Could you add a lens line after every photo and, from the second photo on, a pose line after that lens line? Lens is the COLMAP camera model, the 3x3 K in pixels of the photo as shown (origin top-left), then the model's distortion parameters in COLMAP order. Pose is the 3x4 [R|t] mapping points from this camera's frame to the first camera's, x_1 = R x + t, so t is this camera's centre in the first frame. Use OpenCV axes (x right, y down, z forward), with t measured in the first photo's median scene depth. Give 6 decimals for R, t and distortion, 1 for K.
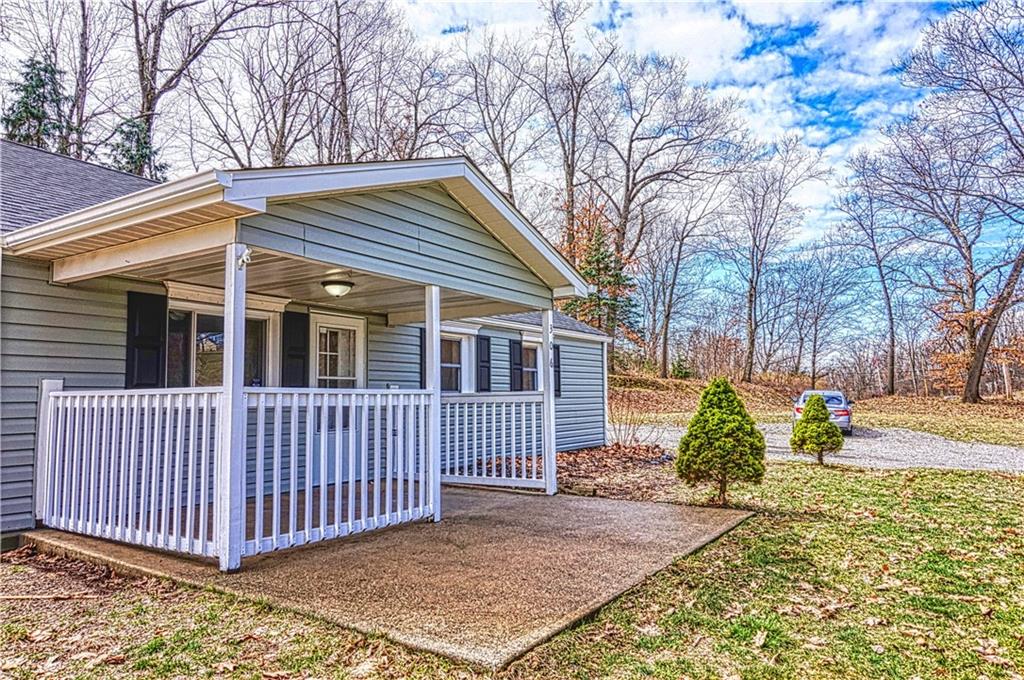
lens RADIAL K [[687.9, 0, 512.0], [0, 687.9, 340.0], [0, 0, 1]] dist [-0.043578, 0.035556]
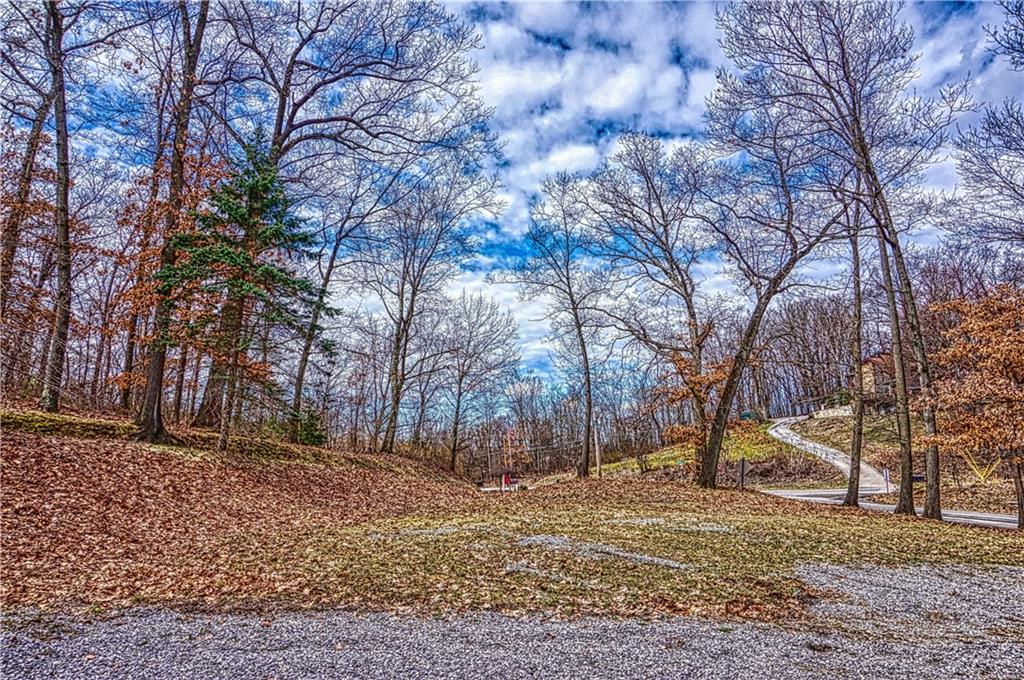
lens RADIAL K [[687.9, 0, 512.0], [0, 687.9, 340.0], [0, 0, 1]] dist [-0.043578, 0.035556]
pose [[0.809840, 0.133696, 0.571213, 0.027675], [-0.091603, 0.990560, -0.101977, 0.006100], [-0.579455, 0.030260, 0.814442, 0.635825]]
